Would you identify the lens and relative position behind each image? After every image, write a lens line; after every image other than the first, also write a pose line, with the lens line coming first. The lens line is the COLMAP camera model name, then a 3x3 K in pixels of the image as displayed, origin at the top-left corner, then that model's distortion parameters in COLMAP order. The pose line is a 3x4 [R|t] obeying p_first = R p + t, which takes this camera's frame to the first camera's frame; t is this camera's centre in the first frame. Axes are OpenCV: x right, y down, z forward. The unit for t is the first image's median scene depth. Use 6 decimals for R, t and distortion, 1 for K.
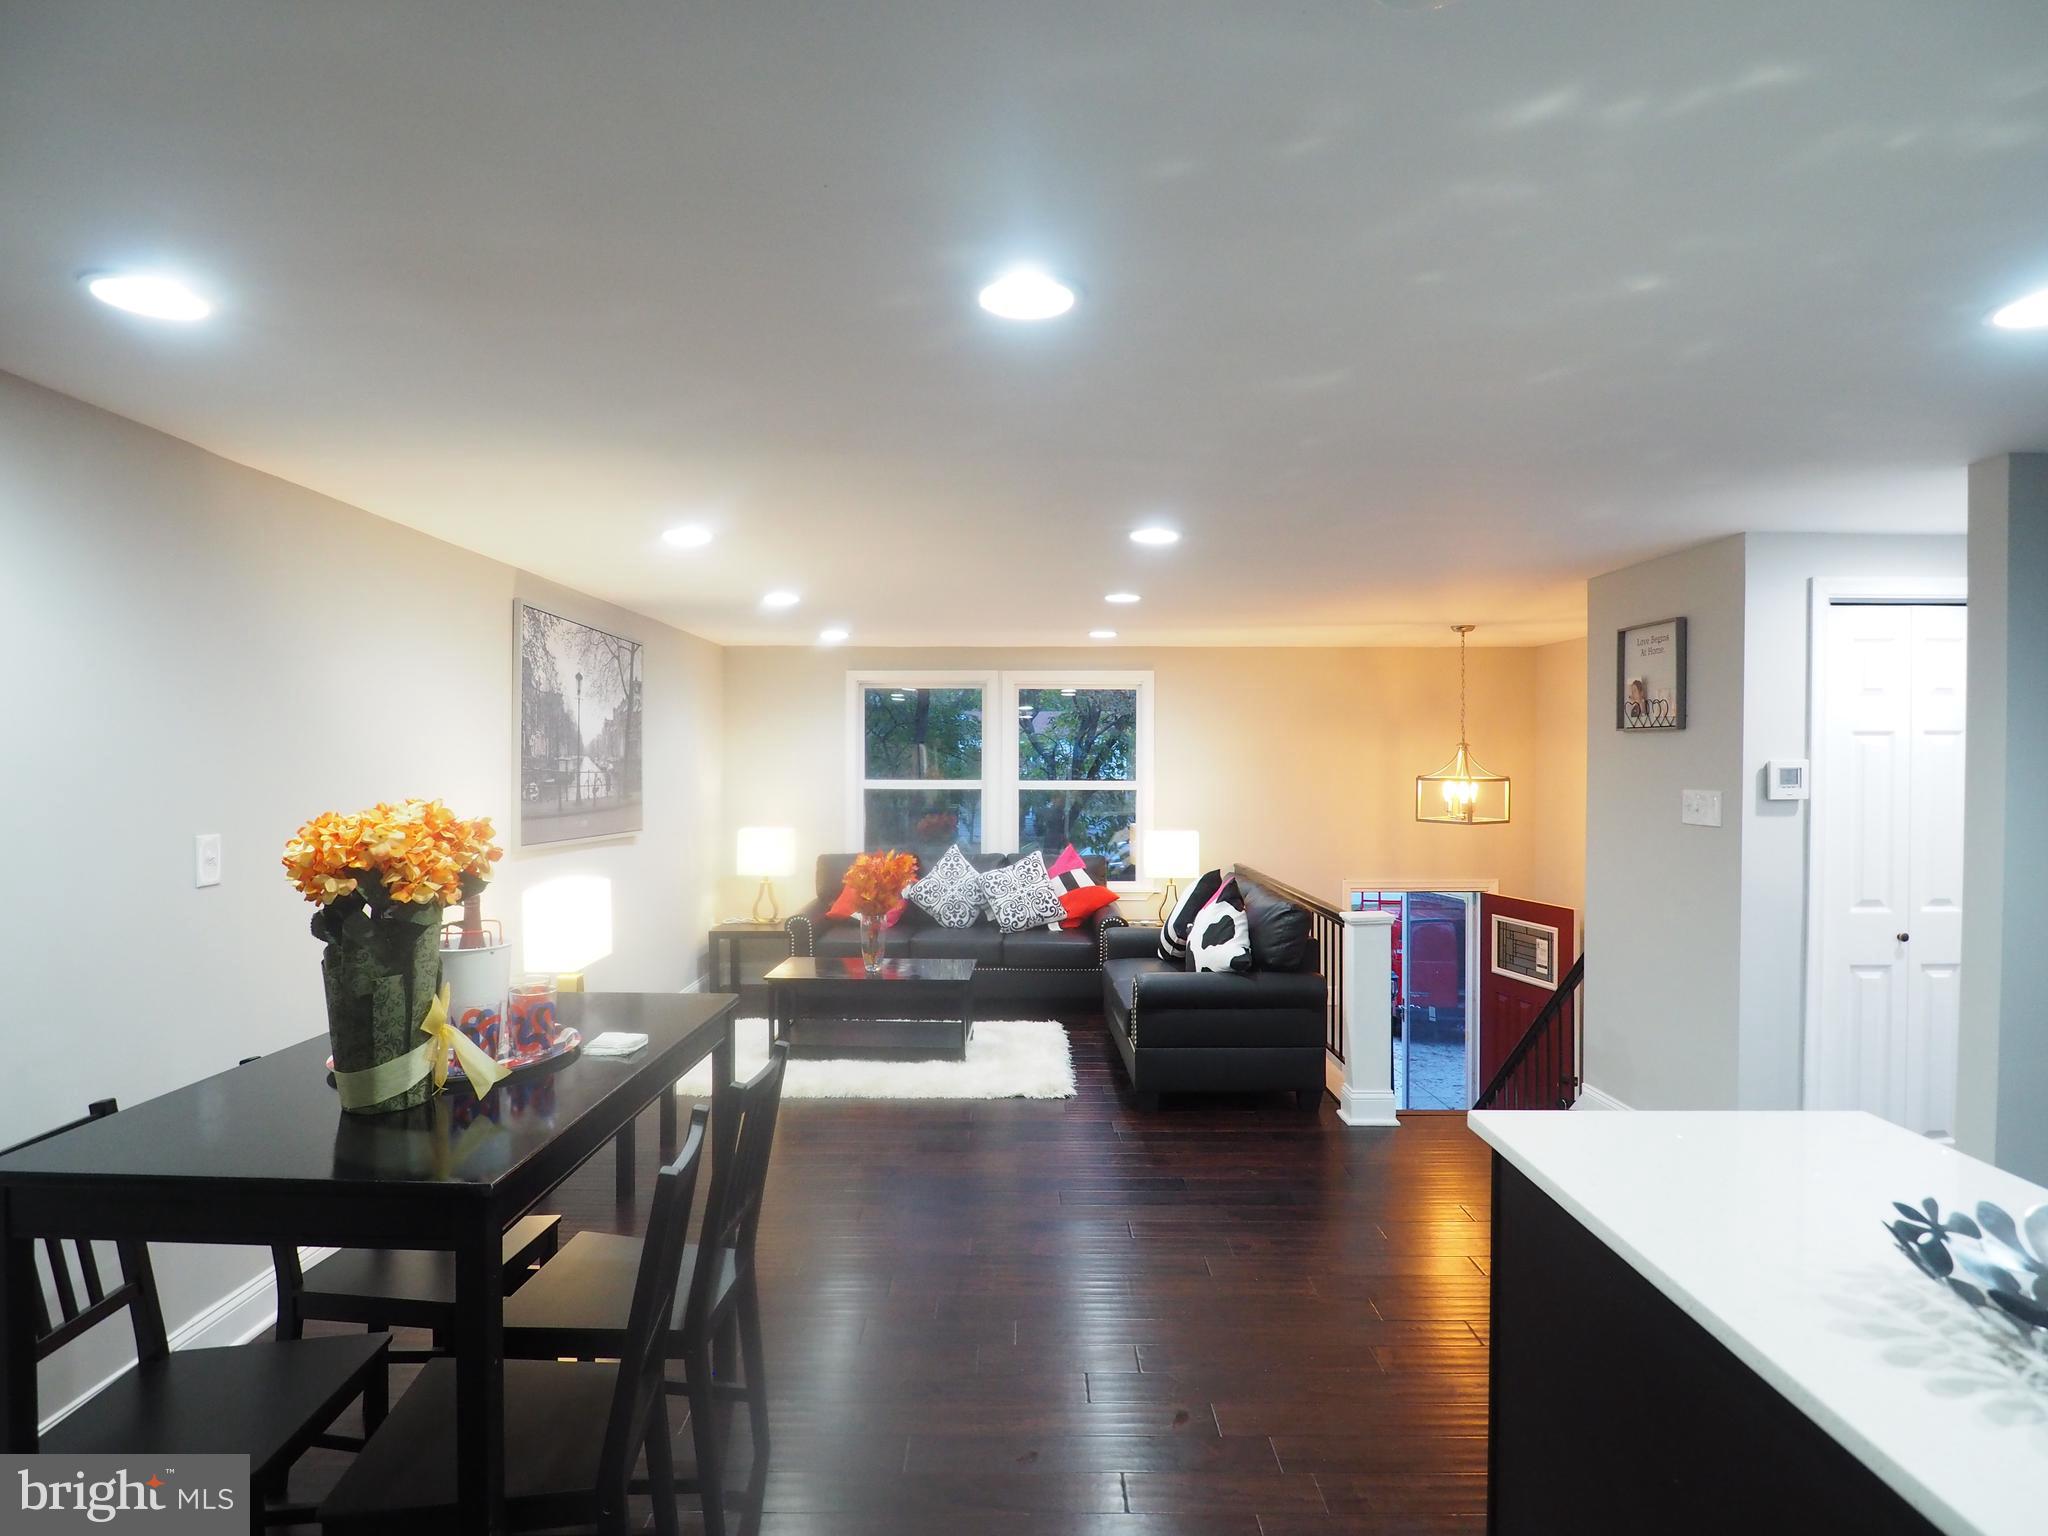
lens RADIAL K [[1103.1, 0, 1024.0], [0, 1103.1, 768.8], [0, 0, 1]] dist [-0.006197, -0.005989]
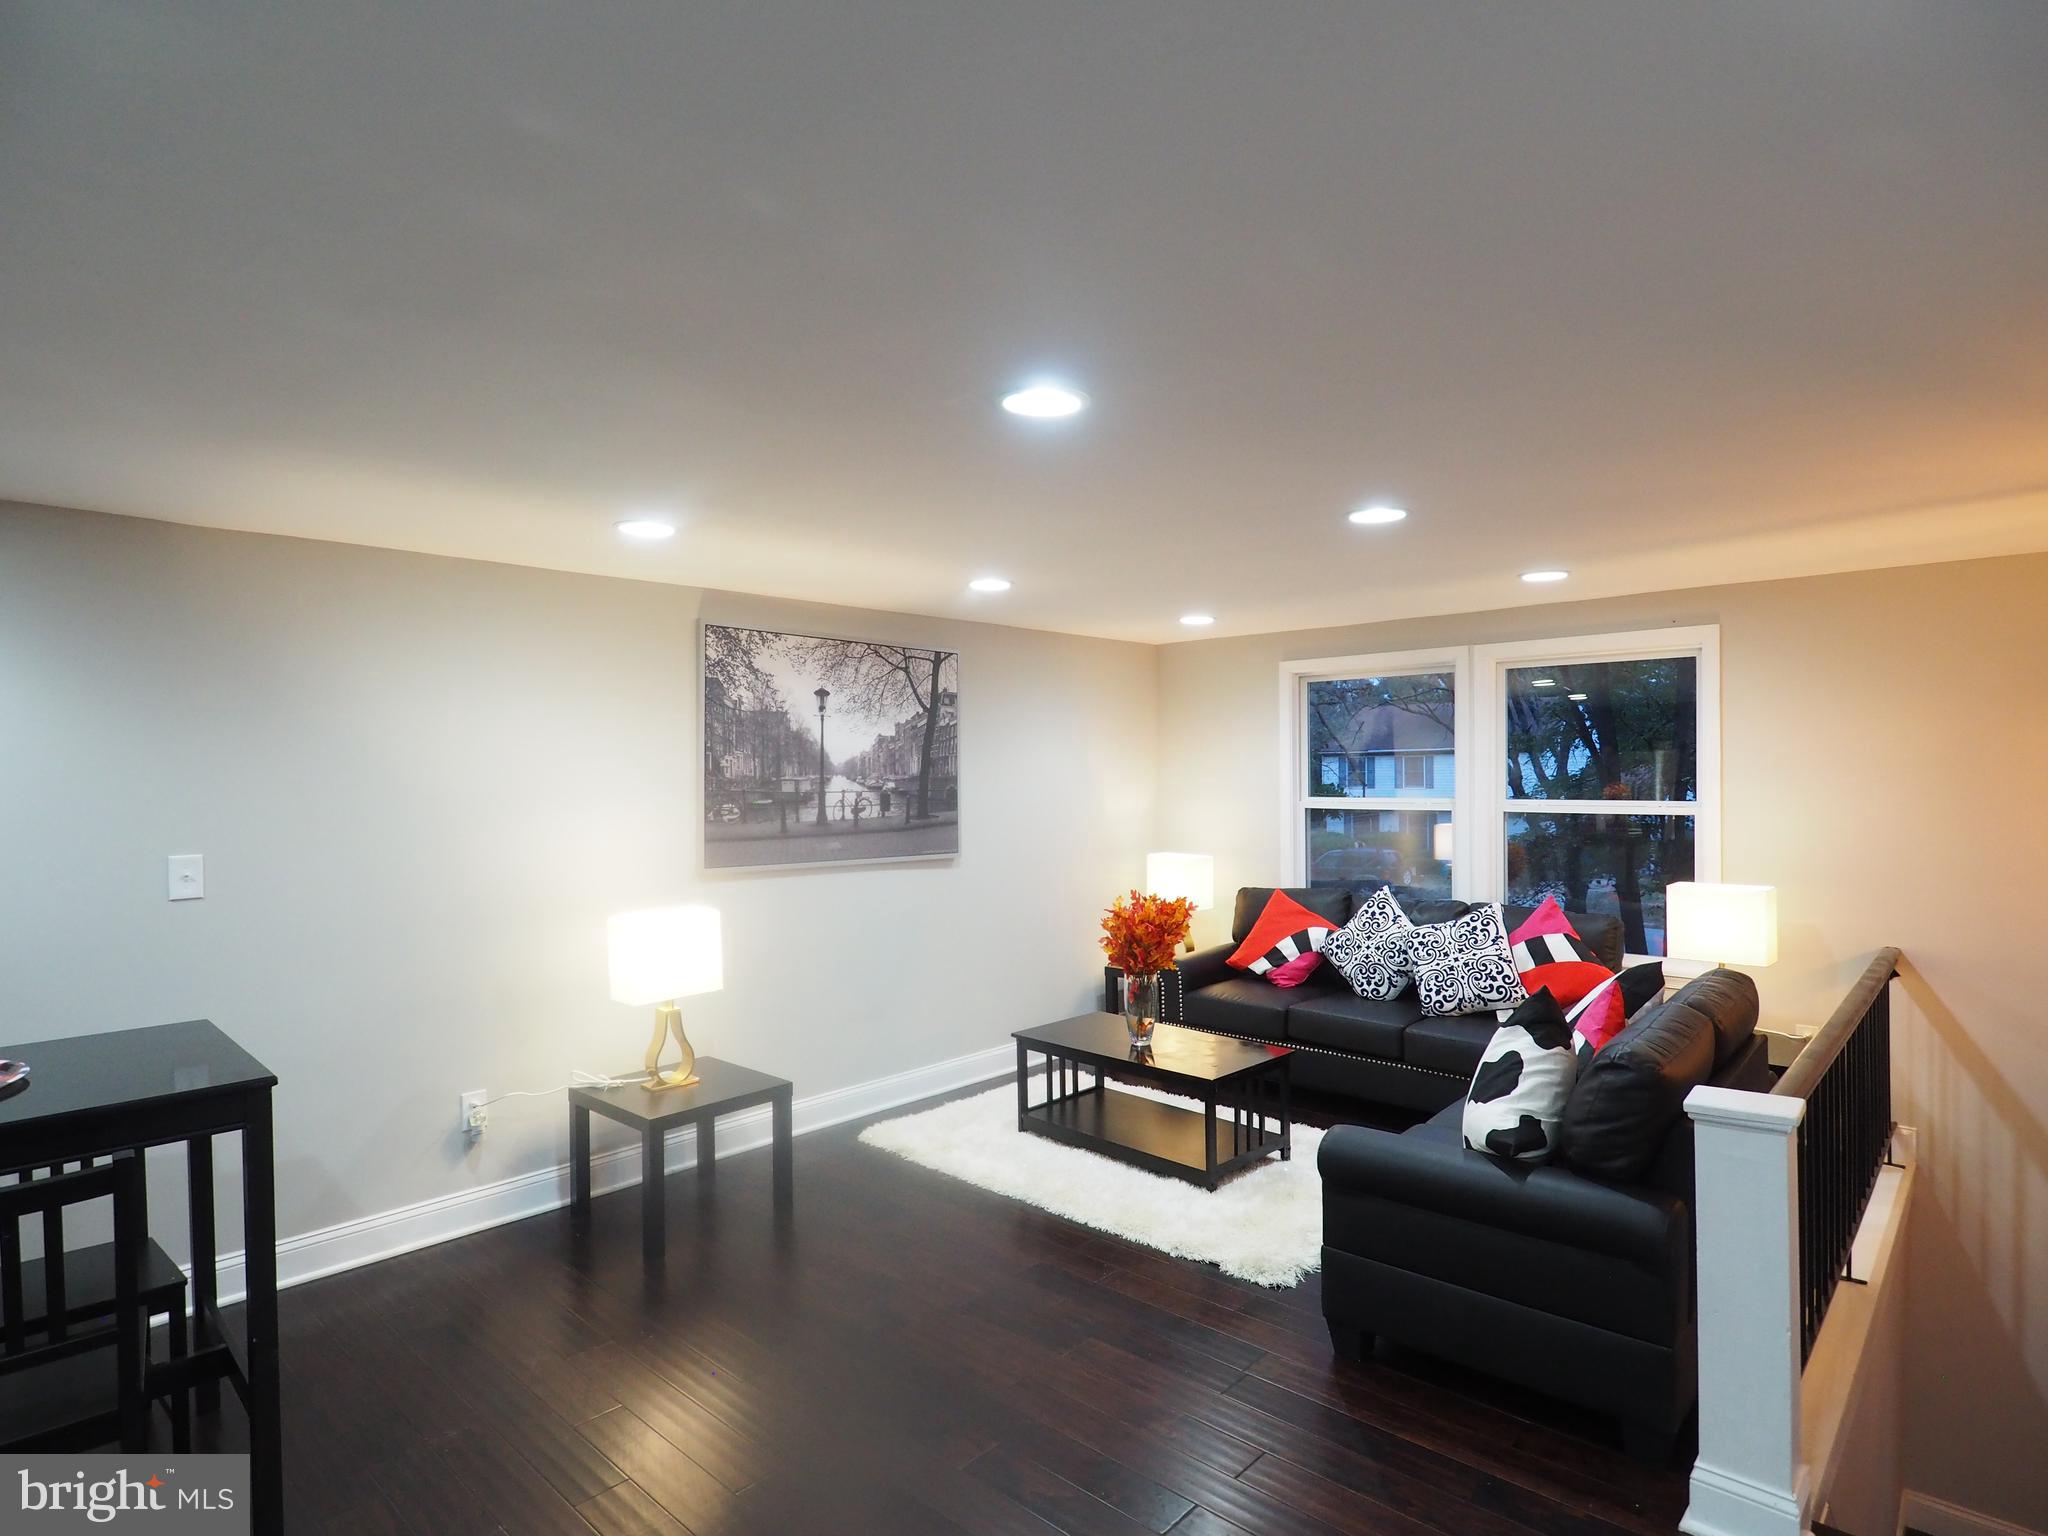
lens RADIAL K [[1103.1, 0, 1022.6], [0, 1103.1, 778.4], [0, 0, 1]] dist [-0.006197, -0.005989]
pose [[0.728650, -0.005344, -0.684866, 0.342074], [0.007614, 0.999971, 0.000298, -0.007115], [0.684844, -0.005431, 0.728669, 0.376161]]
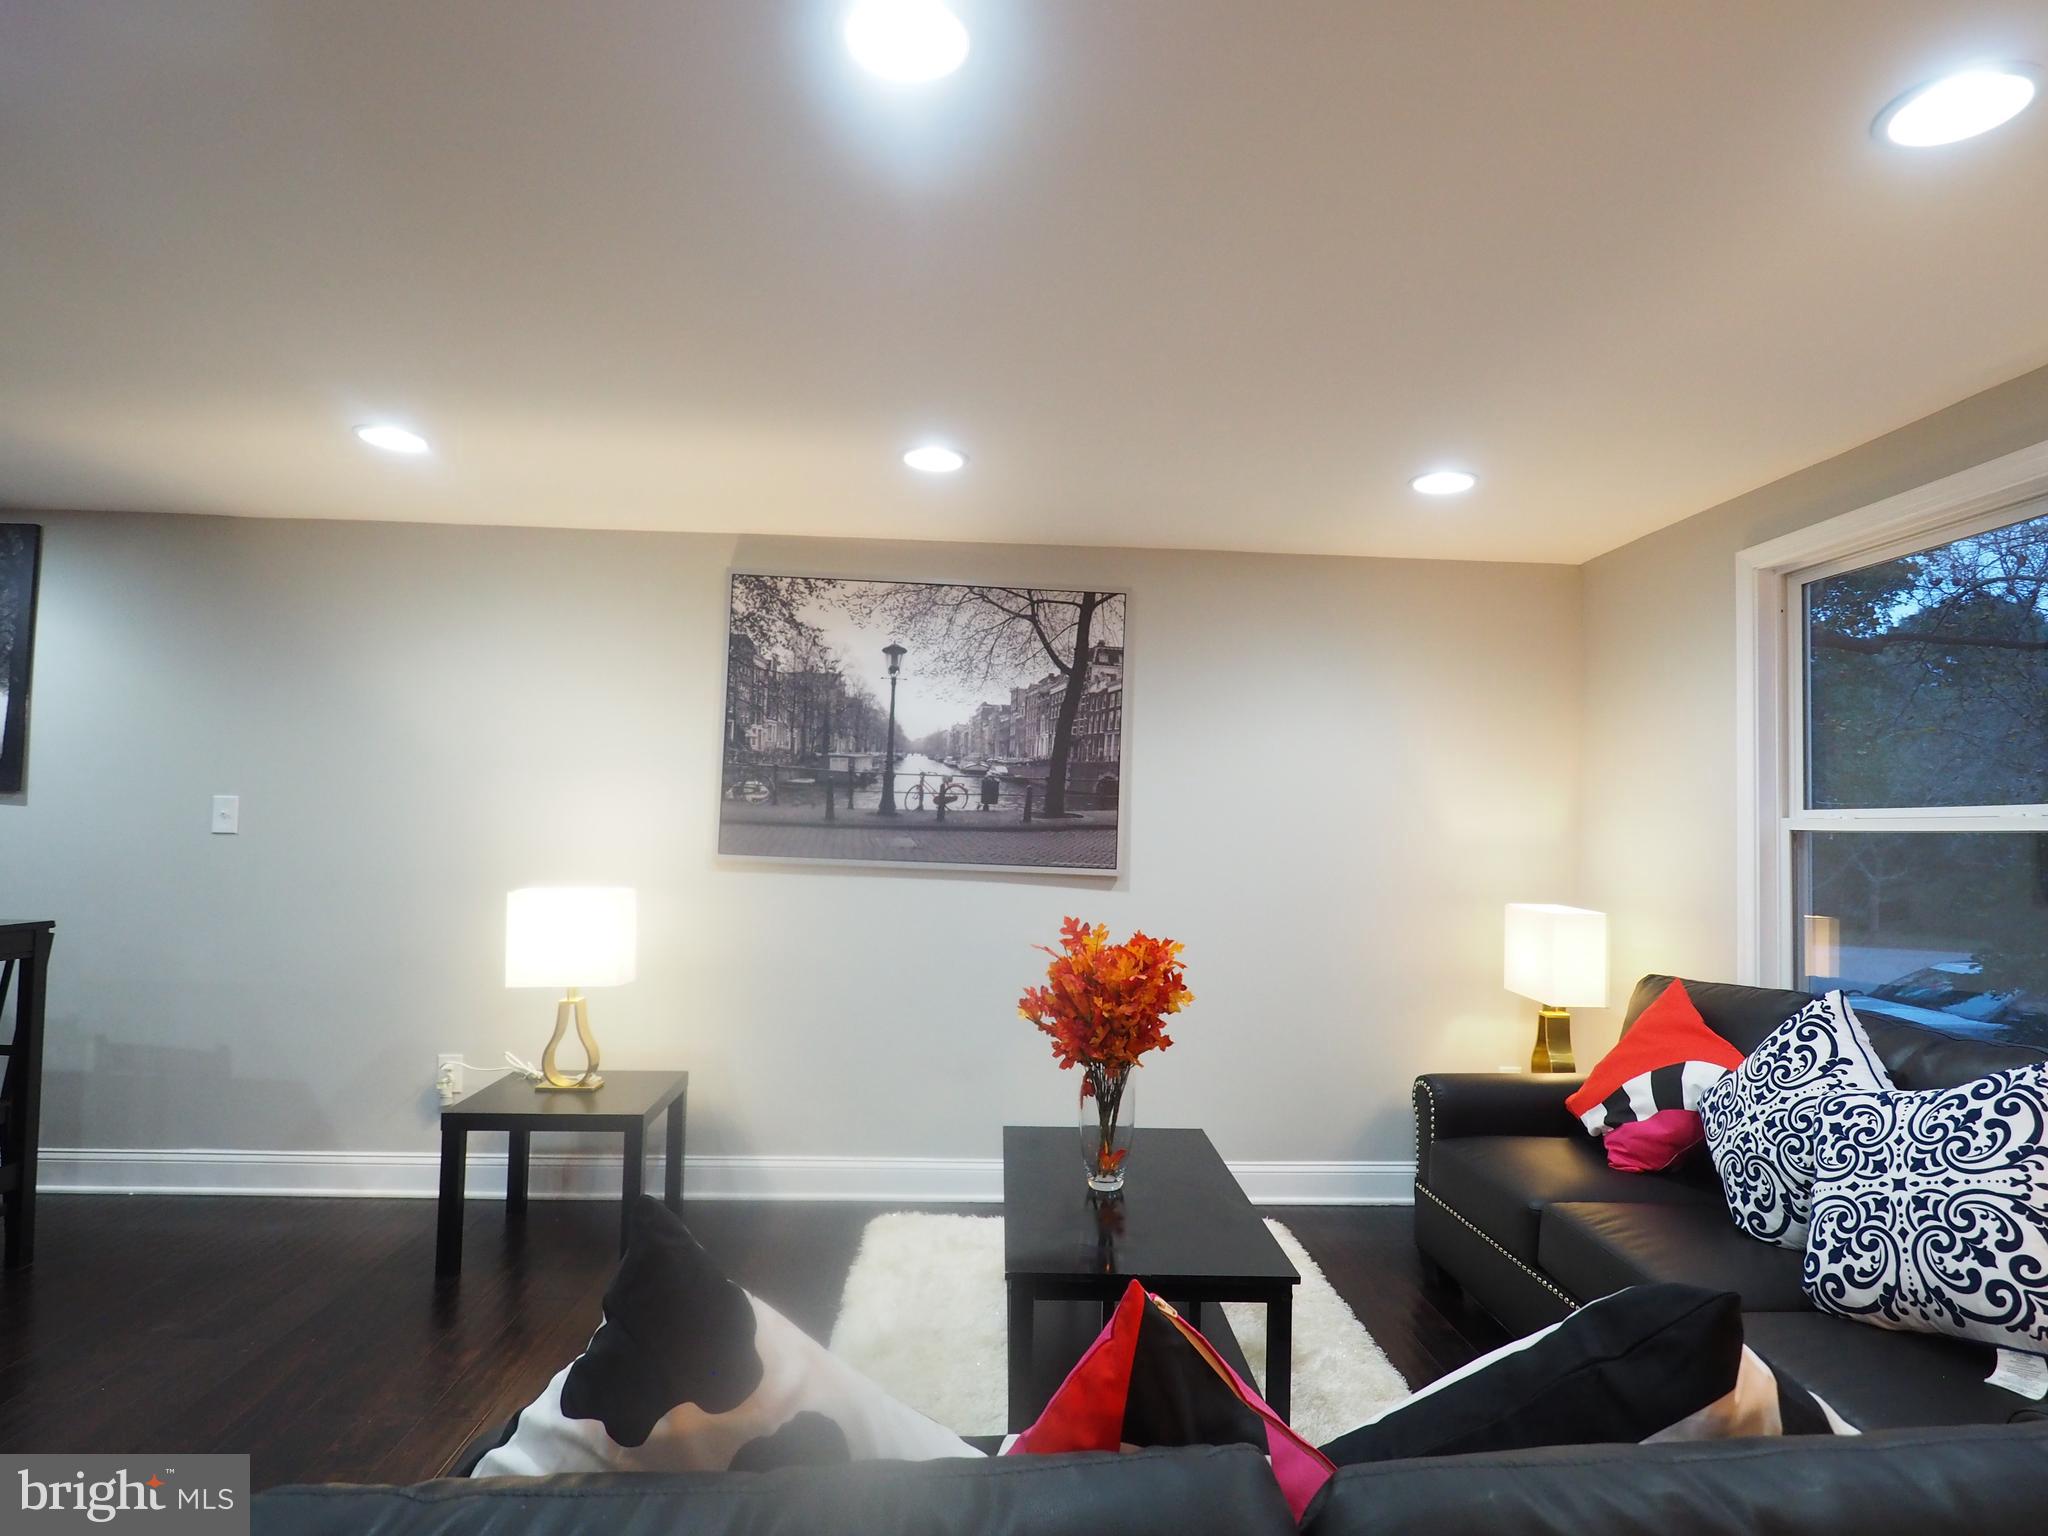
lens RADIAL K [[1103.1, 0, 1021.3], [0, 1103.1, 778.5], [0, 0, 1]] dist [-0.006197, -0.005989]
pose [[0.052797, -0.048257, -0.997439, 0.327491], [-0.031086, 0.998268, -0.049942, 0.037490], [0.998121, 0.033643, 0.051206, 0.943893]]
